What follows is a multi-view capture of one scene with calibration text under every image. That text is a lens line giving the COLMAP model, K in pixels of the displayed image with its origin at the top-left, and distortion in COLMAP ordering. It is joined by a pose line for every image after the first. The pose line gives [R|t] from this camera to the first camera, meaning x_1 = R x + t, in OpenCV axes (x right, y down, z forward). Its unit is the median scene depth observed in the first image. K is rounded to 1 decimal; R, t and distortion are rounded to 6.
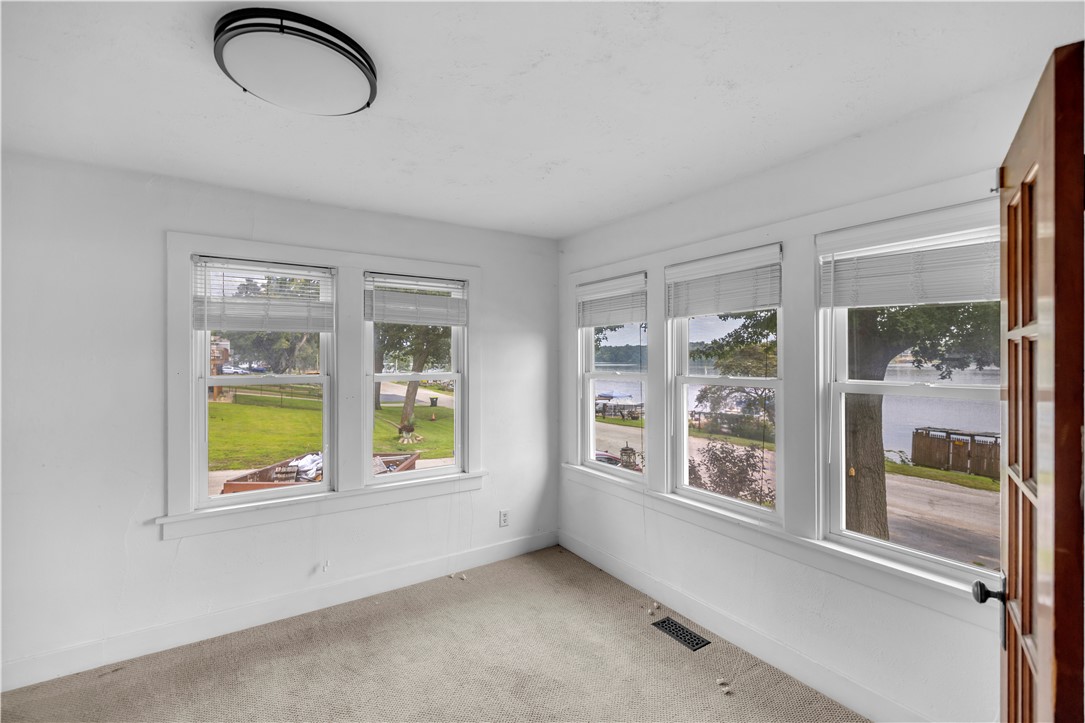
lens RADIAL K [[475.3, 0, 542.2], [0, 475.3, 357.1], [0, 0, 1]] dist [0.002734, -0.000009]
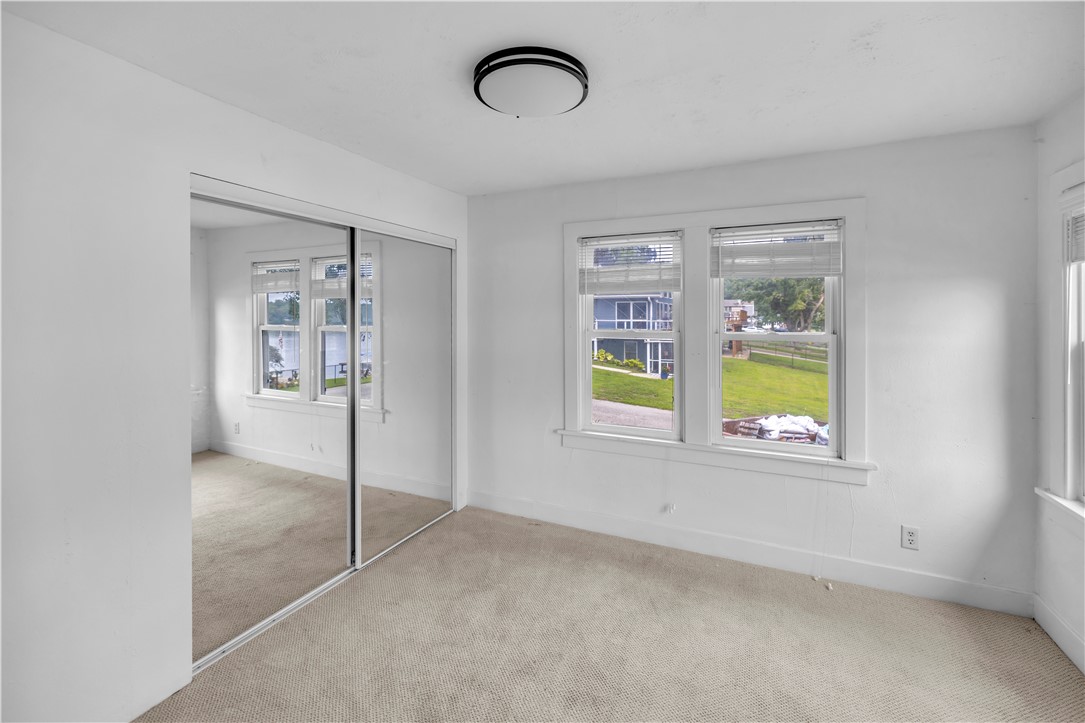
lens RADIAL K [[475.3, 0, 537.2], [0, 475.3, 321.8], [0, 0, 1]] dist [0.002734, -0.000009]
pose [[0.524933, 0.006969, -0.851115, 0.249060], [-0.000901, 0.999970, 0.007631, 0.006570], [0.851143, -0.003239, 0.524924, 0.147703]]
